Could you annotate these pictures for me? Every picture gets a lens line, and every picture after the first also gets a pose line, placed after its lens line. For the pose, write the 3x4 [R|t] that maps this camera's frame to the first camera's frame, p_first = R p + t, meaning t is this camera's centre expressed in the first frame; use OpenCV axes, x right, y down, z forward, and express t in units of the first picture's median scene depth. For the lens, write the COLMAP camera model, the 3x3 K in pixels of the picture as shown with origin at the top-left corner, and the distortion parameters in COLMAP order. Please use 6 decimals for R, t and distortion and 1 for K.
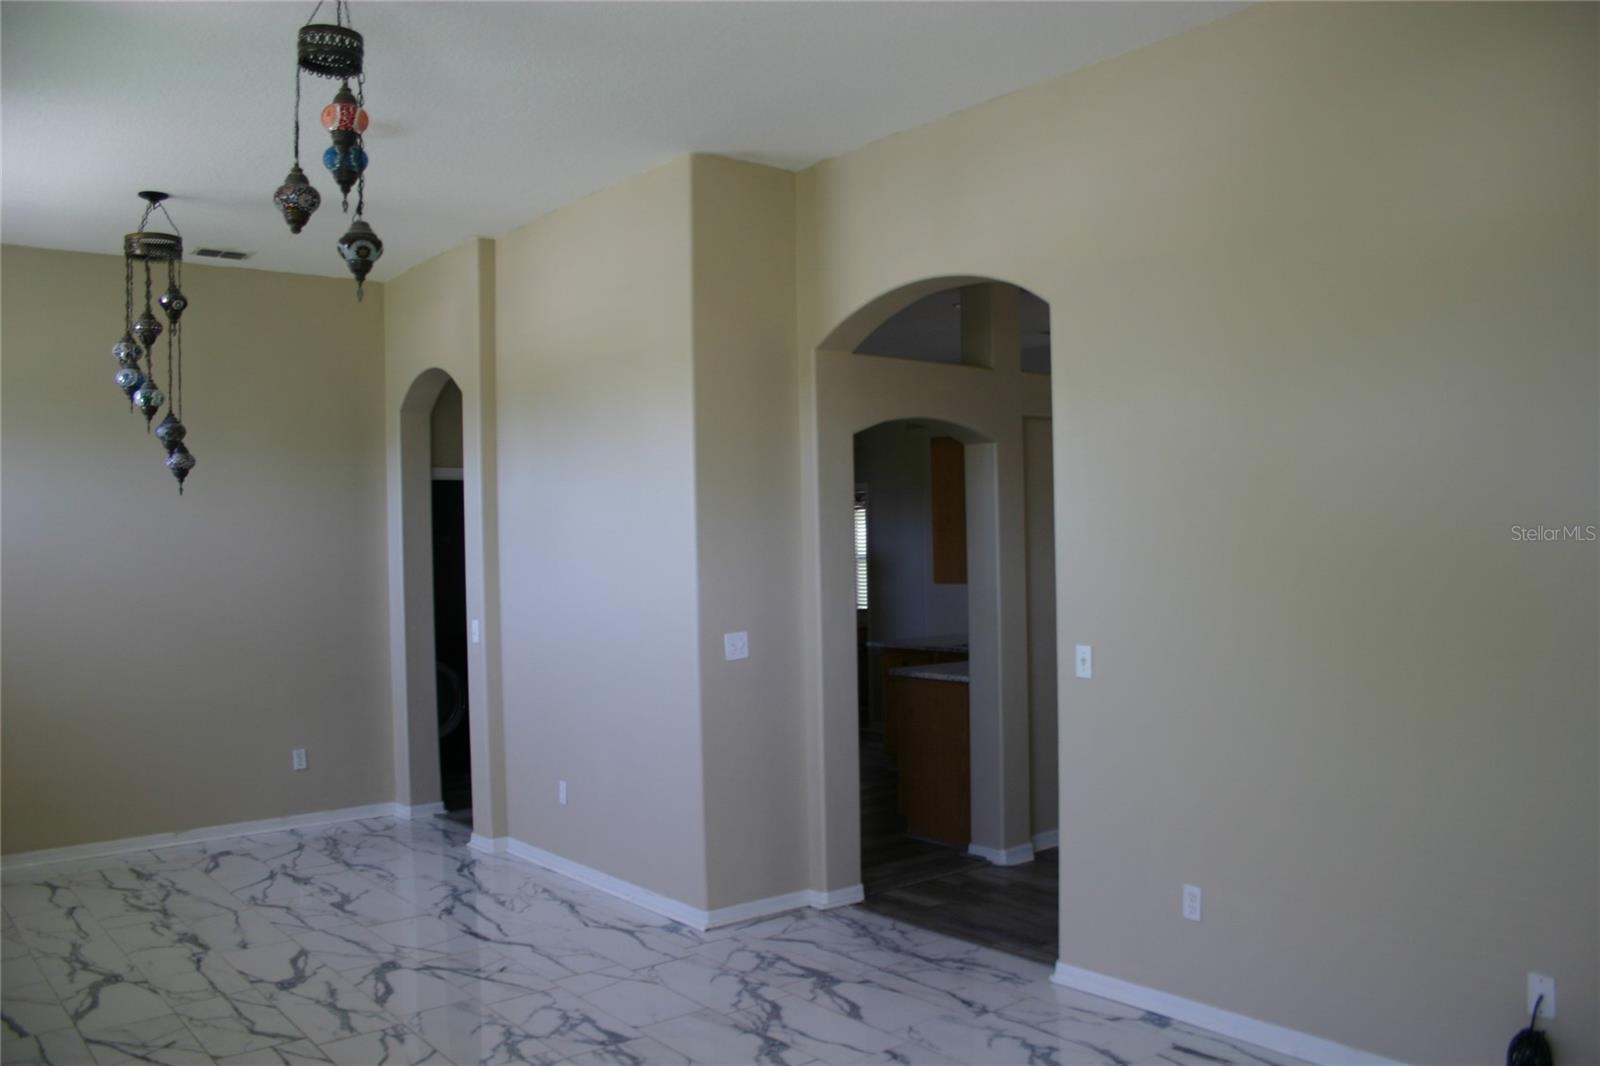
lens RADIAL K [[1308.9, 0, 804.6], [0, 1308.9, 542.8], [0, 0, 1]] dist [-0.093576, 0.086924]
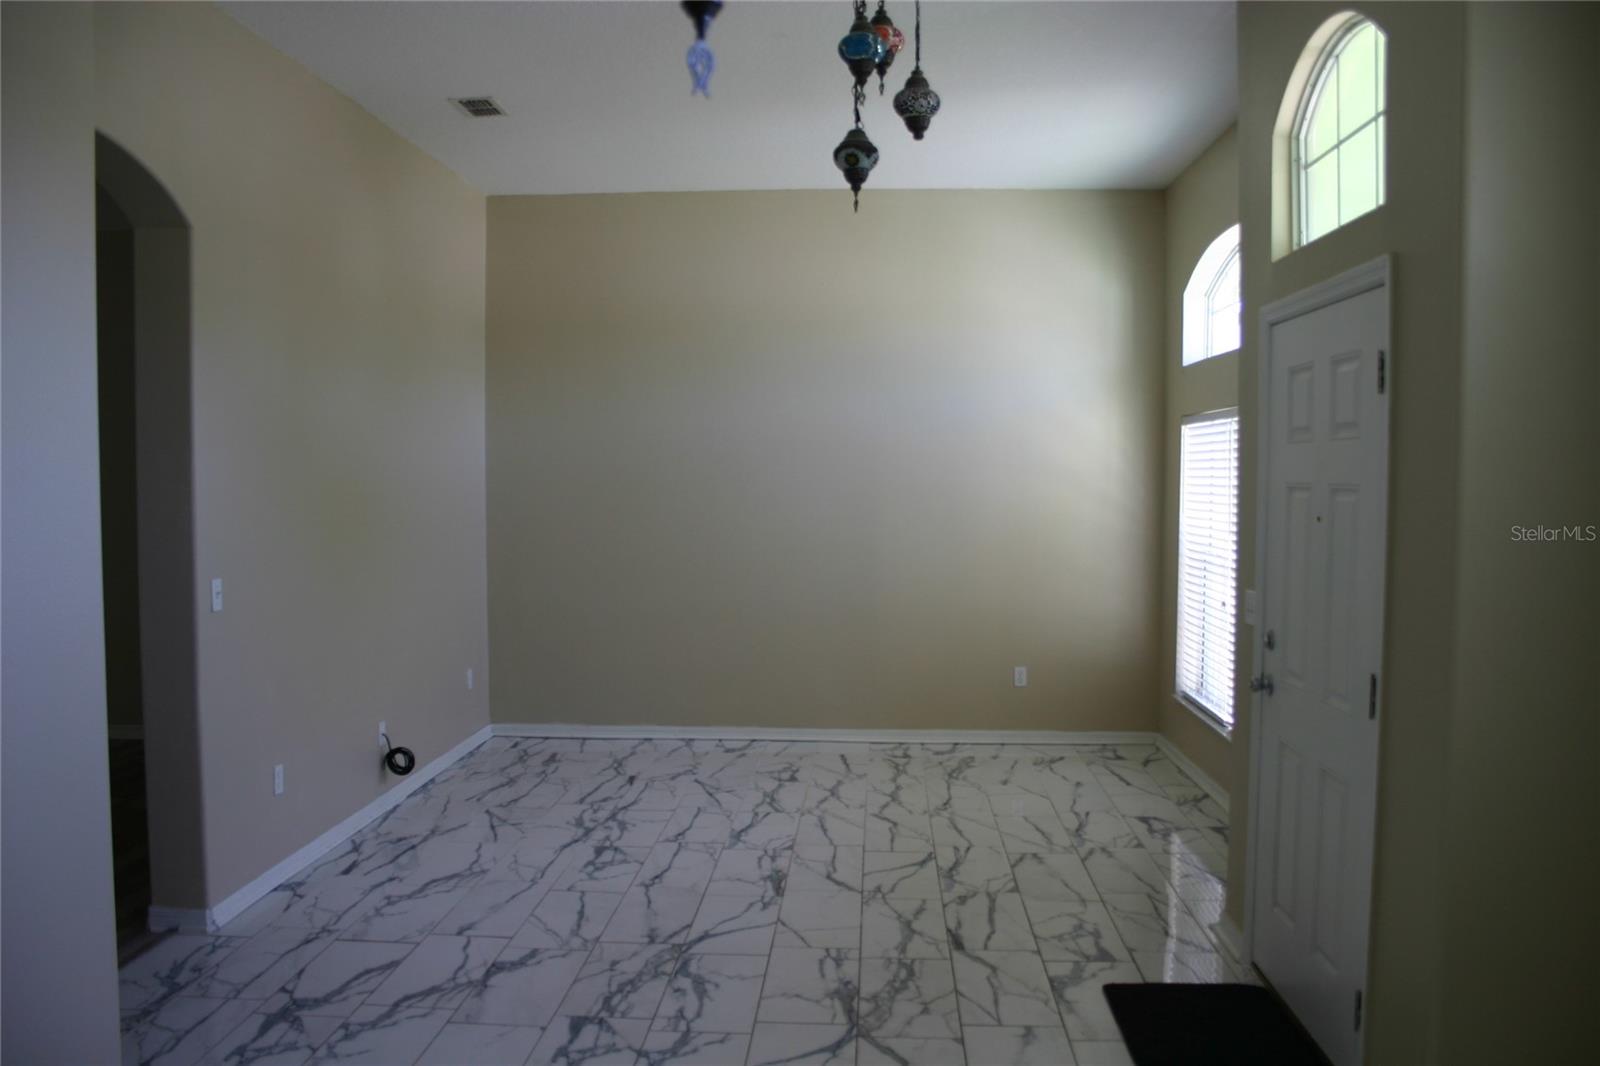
lens RADIAL K [[1308.9, 0, 804.6], [0, 1308.9, 542.8], [0, 0, 1]] dist [-0.093576, 0.086924]
pose [[-0.759183, -0.008565, 0.650821, -0.684548], [0.015322, 0.999401, 0.031025, 0.023592], [-0.650697, 0.033526, -0.758597, 1.276974]]
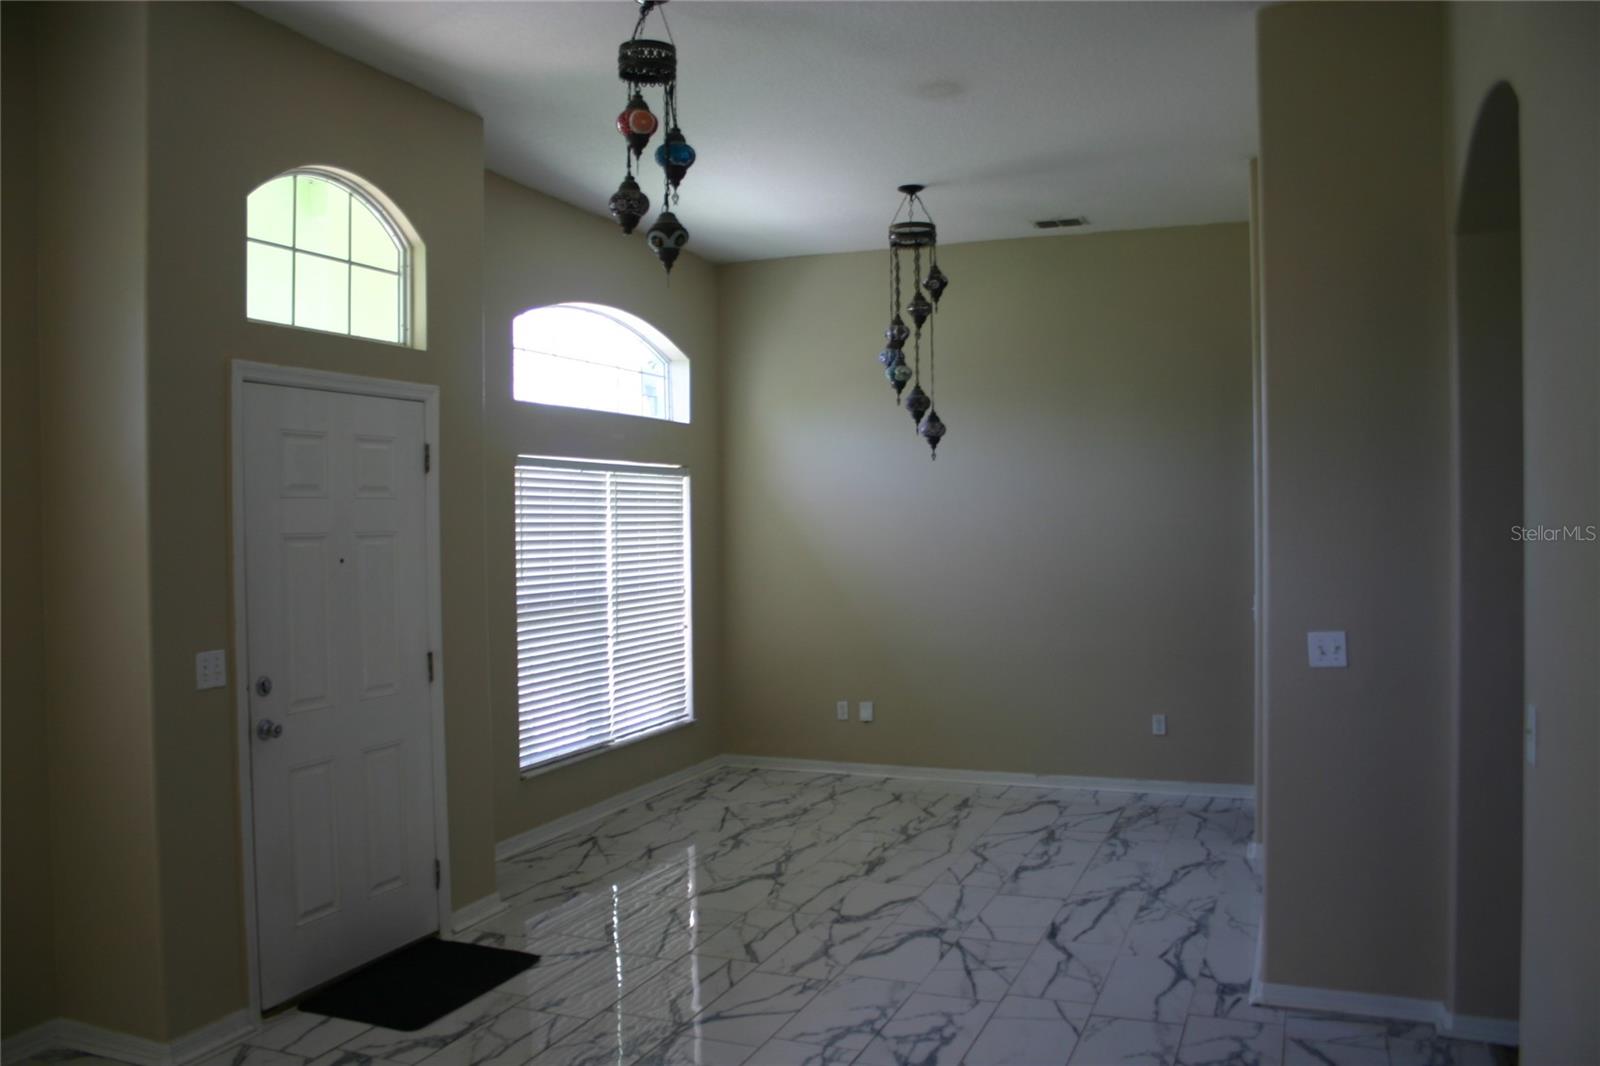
lens RADIAL K [[1308.9, 0, 804.6], [0, 1308.9, 542.8], [0, 0, 1]] dist [-0.093576, 0.086924]
pose [[0.517037, 0.034099, -0.855284, 0.460589], [-0.004404, 0.999299, 0.037179, -0.009418], [0.855952, -0.015456, 0.516825, 0.385899]]
